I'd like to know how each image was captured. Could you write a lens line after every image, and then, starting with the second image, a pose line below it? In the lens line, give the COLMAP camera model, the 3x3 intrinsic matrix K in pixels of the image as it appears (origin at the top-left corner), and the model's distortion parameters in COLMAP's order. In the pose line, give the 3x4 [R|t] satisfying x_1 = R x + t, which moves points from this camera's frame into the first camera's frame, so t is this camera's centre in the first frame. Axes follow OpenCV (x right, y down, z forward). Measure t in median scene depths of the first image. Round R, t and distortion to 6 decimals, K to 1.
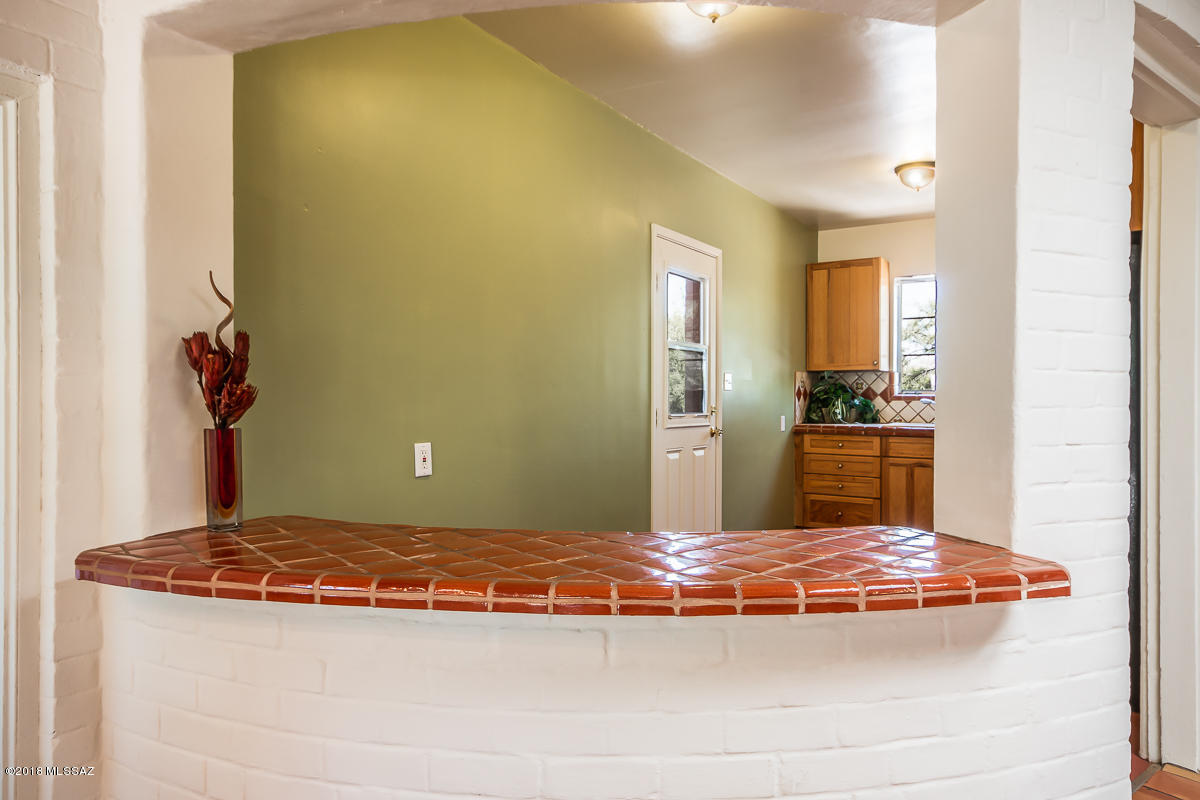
lens RADIAL K [[765.8, 0, 600.0], [0, 765.8, 400.0], [0, 0, 1]] dist [-0.000977, 0.000113]
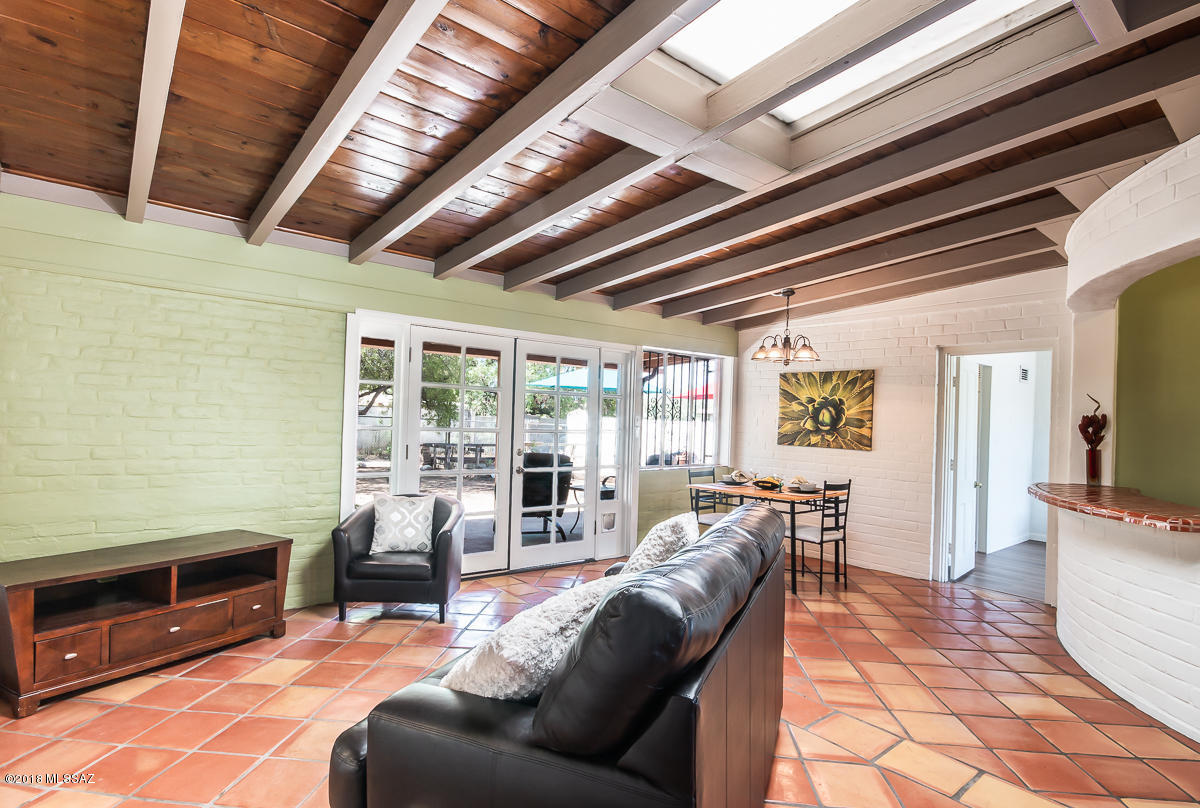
lens RADIAL K [[613.9, 0, 595.3], [0, 613.9, 418.9], [0, 0, 1]] dist [0.000340, -0.000099]
pose [[-0.306784, -0.014059, -0.951675, 0.680953], [-0.034620, 0.999394, -0.003604, -0.000958], [0.951149, 0.031841, -0.307084, -0.009413]]
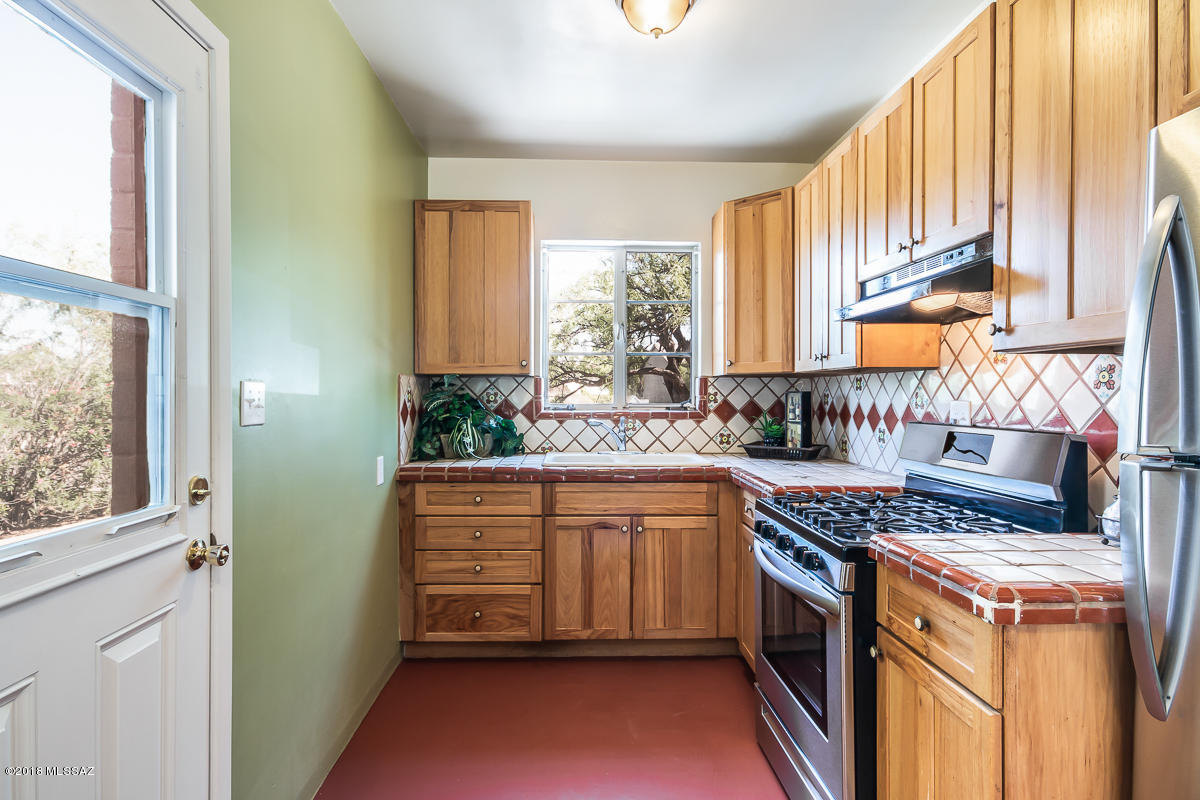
lens RADIAL K [[643.2, 0, 600.0], [0, 643.2, 400.0], [0, 0, 1]] dist [-0.001817, -0.000732]
pose [[0.820755, -0.005876, 0.571251, 0.103169], [0.000140, 0.999949, 0.010084, -0.023622], [-0.571281, -0.008196, 0.820714, 0.521753]]
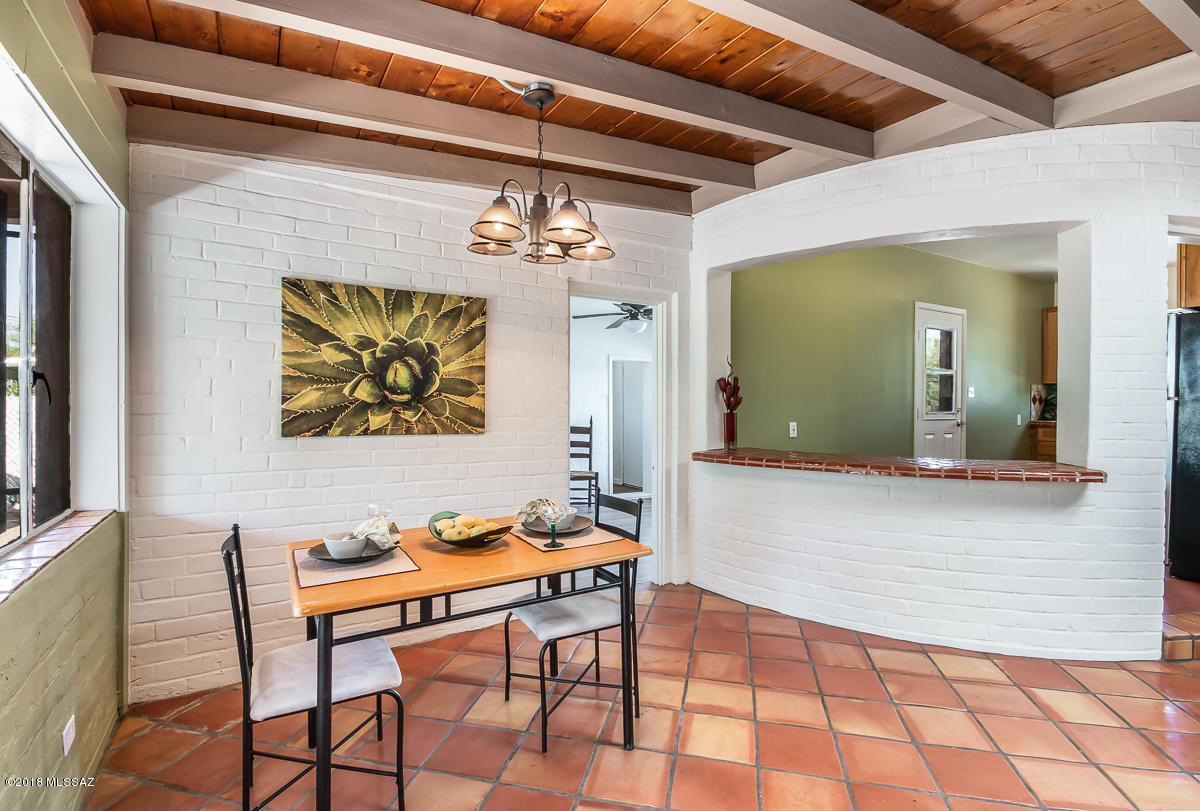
lens RADIAL K [[559.5, 0, 600.0], [0, 559.5, 405.5], [0, 0, 1]] dist [-0.001593, -0.000215]
pose [[0.897634, 0.003623, -0.440727, -0.010115], [-0.002879, 0.999993, 0.002358, 0.002567], [0.440732, -0.000848, 0.897638, -0.310198]]
